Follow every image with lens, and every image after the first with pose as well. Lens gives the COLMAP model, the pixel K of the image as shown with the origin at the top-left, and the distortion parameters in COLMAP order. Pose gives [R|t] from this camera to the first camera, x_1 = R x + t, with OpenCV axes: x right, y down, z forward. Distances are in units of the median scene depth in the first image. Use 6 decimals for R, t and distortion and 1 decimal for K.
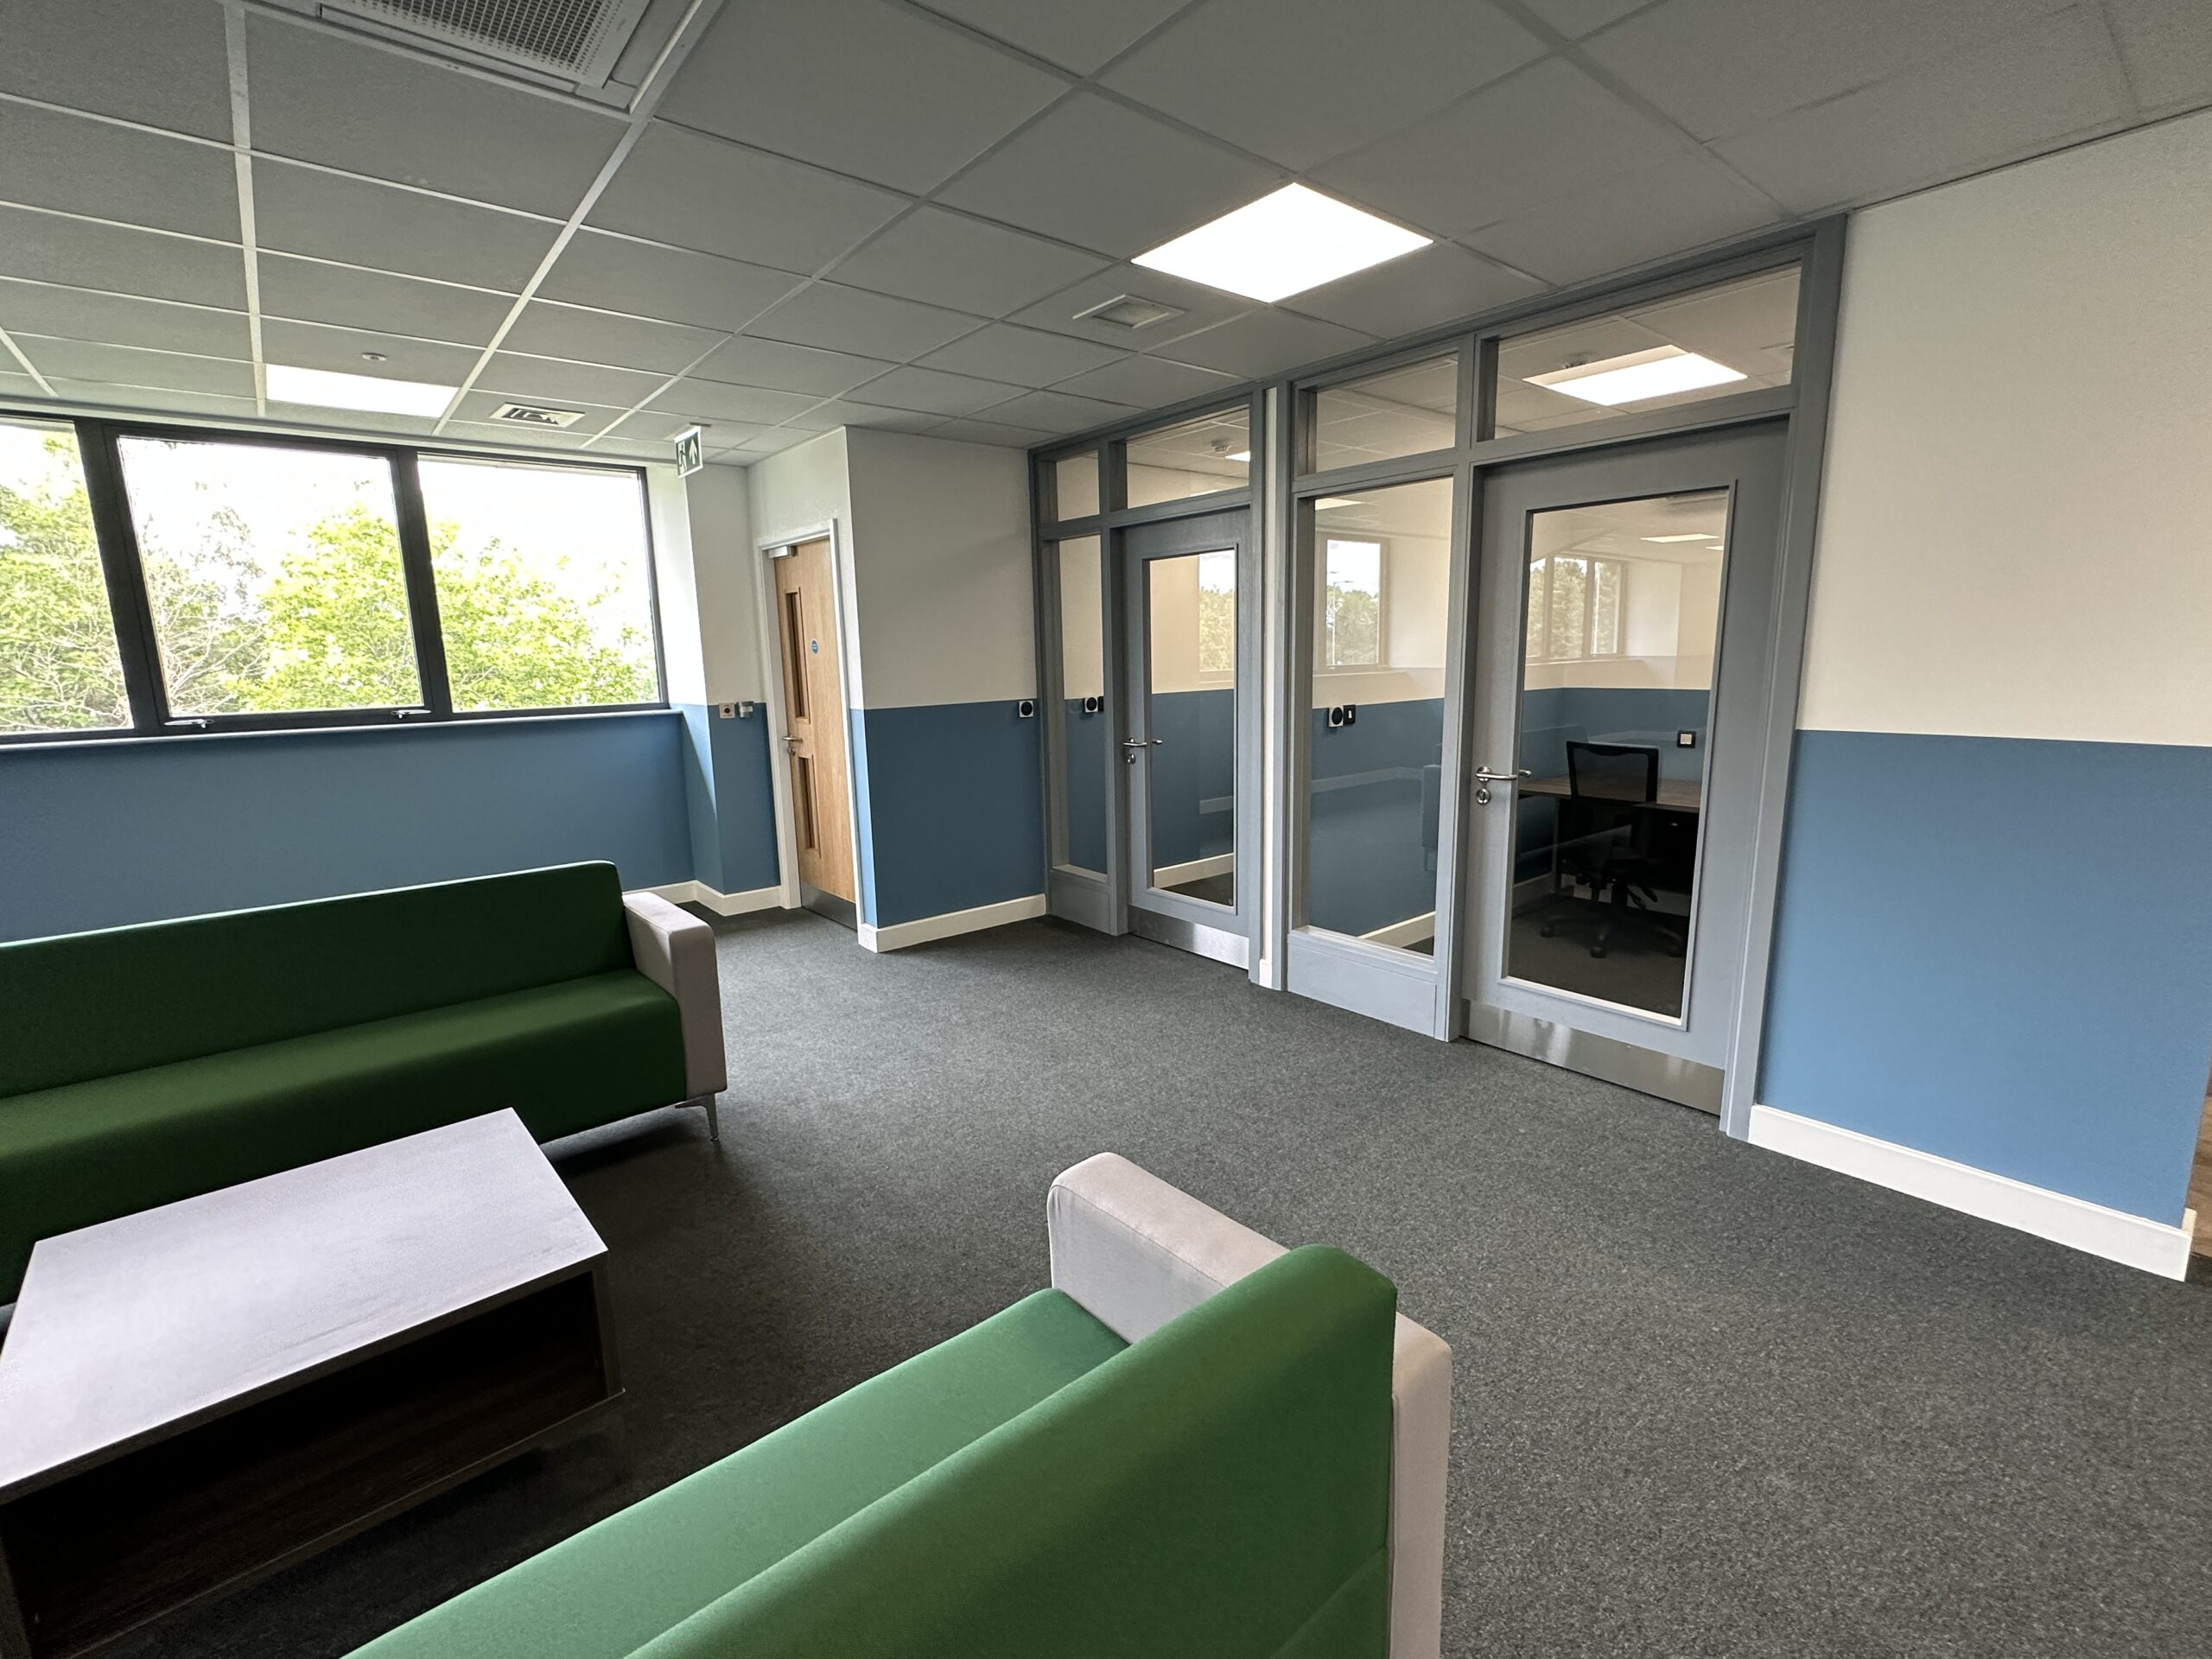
lens RADIAL K [[984.9, 0, 1104.7], [0, 984.9, 832.3], [0, 0, 1]] dist [0.000304, -0.000001]
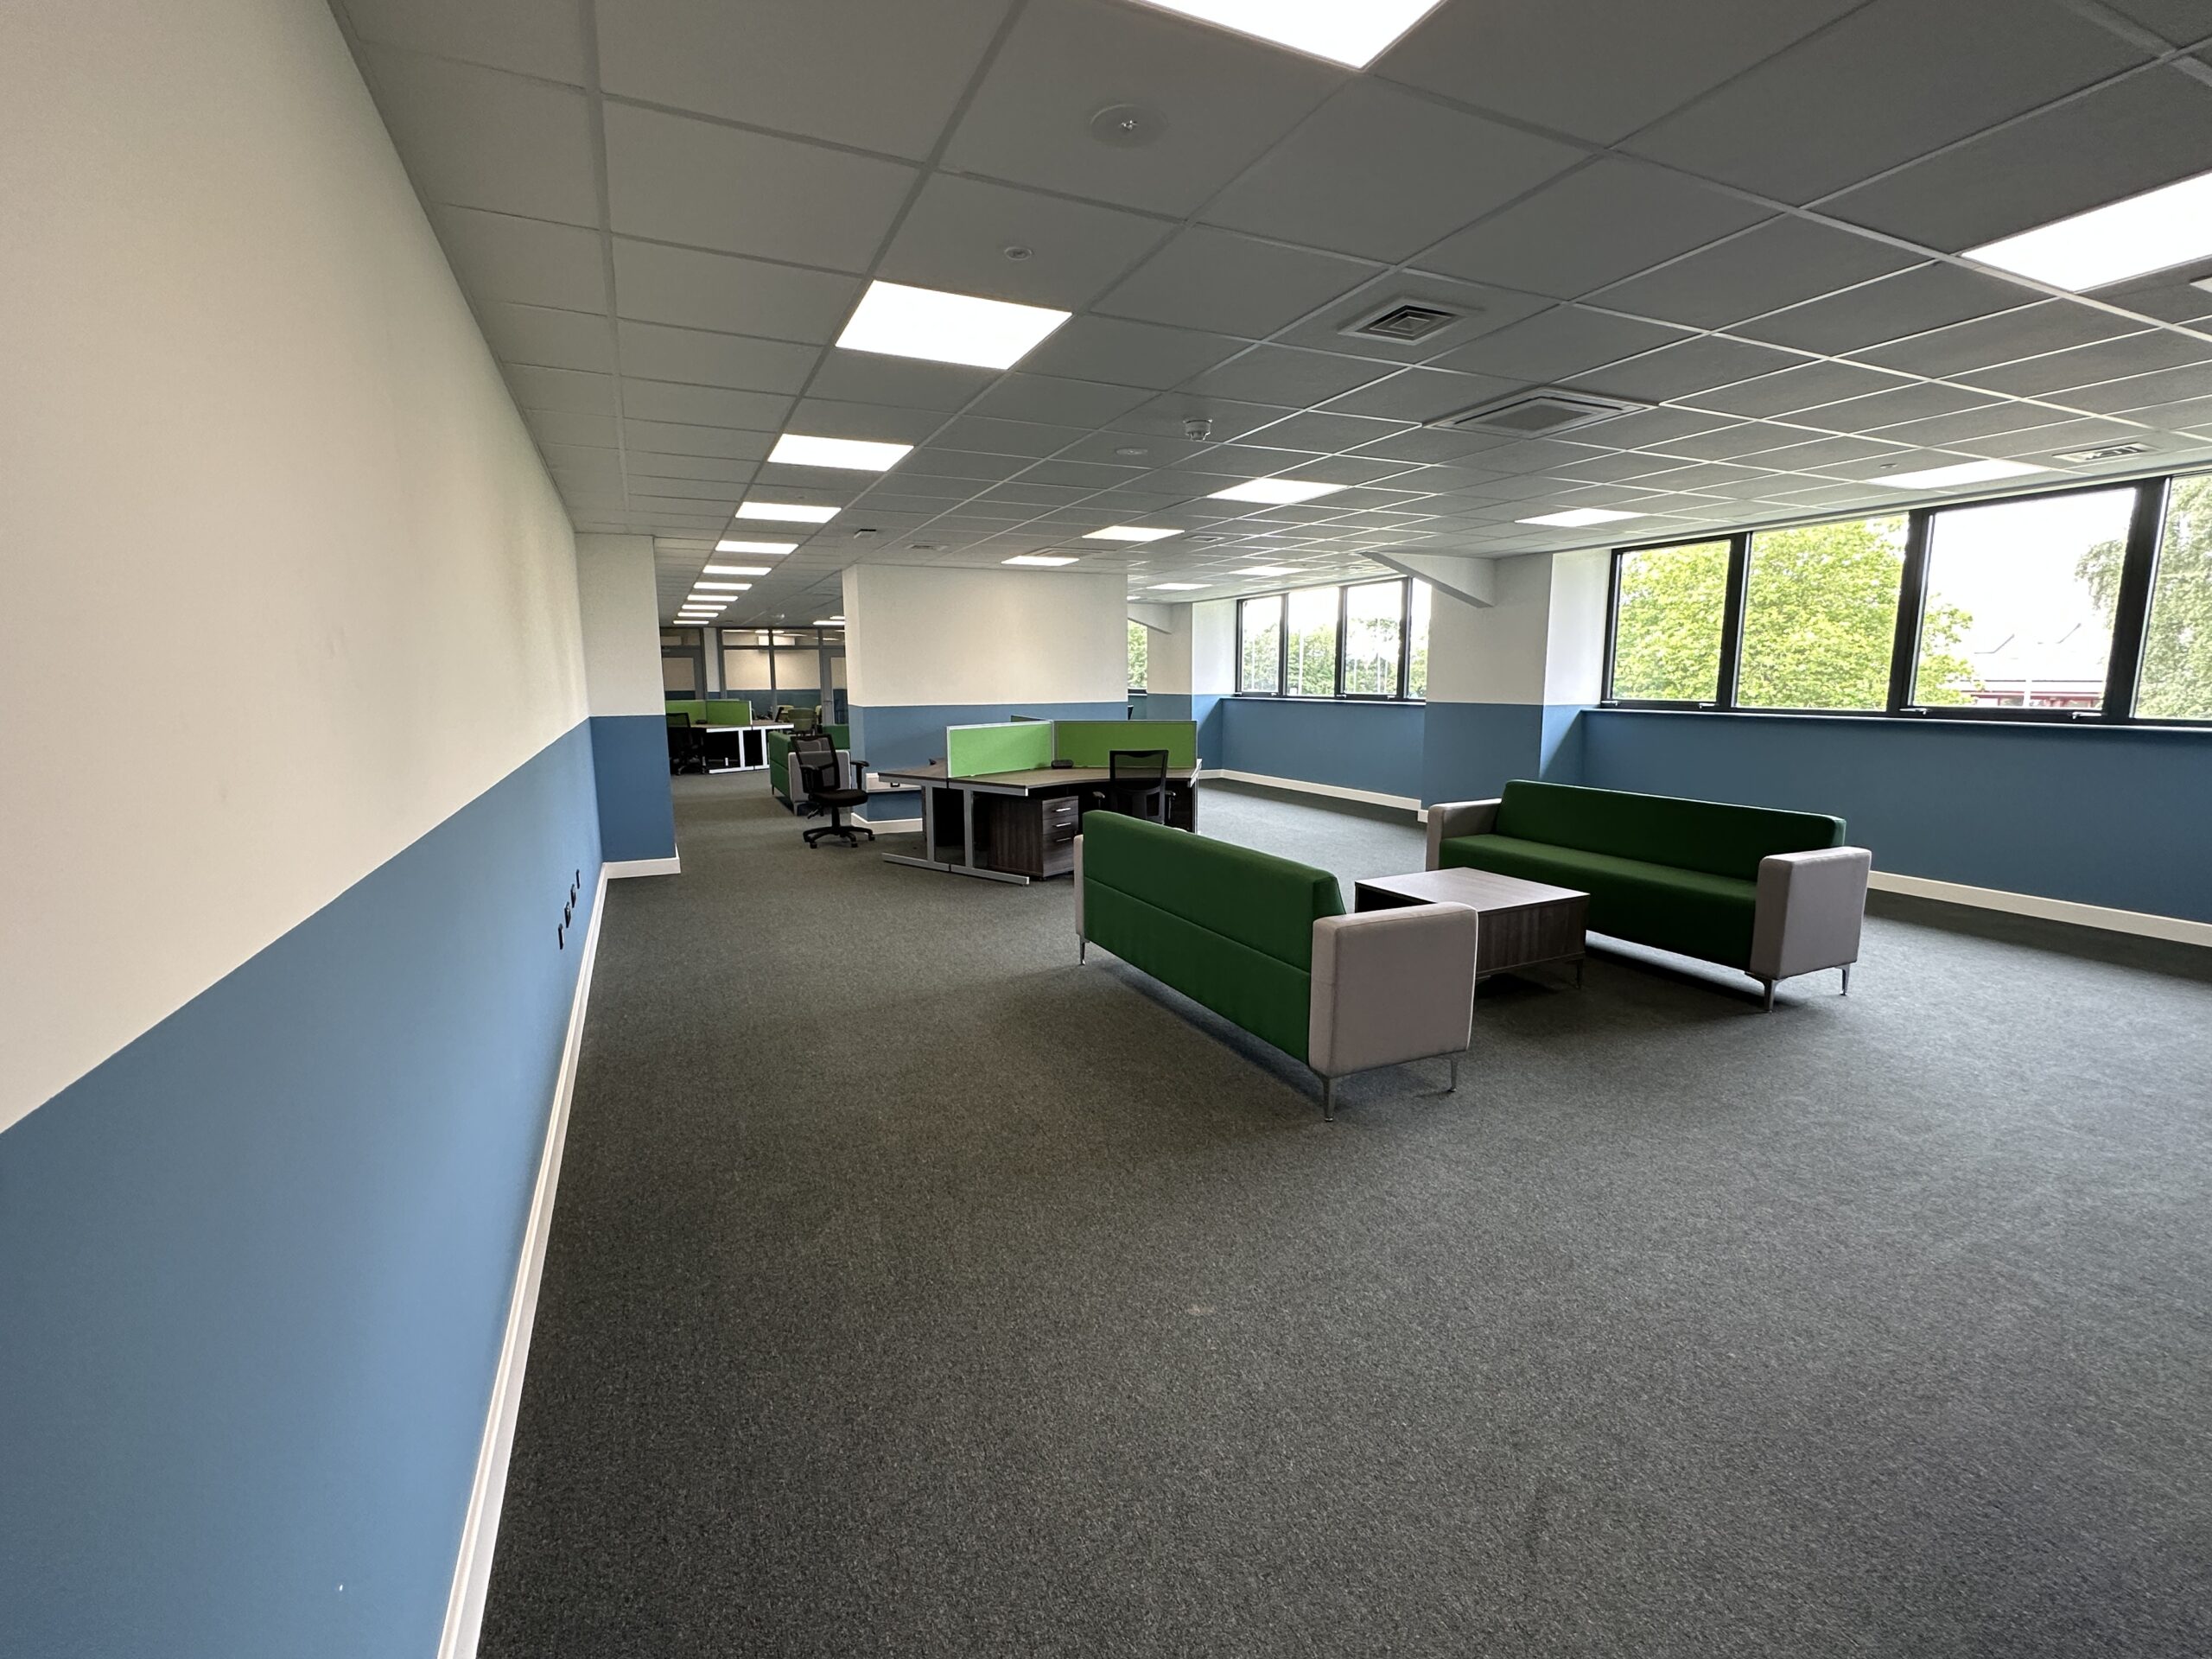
lens RADIAL K [[984.9, 0, 1107.7], [0, 984.9, 831.2], [0, 0, 1]] dist [0.000304, -0.000001]
pose [[-0.244977, 0.178447, -0.952965, 0.776168], [-0.160689, 0.961849, 0.221418, -0.071705], [0.956120, 0.207373, -0.206957, 0.212633]]
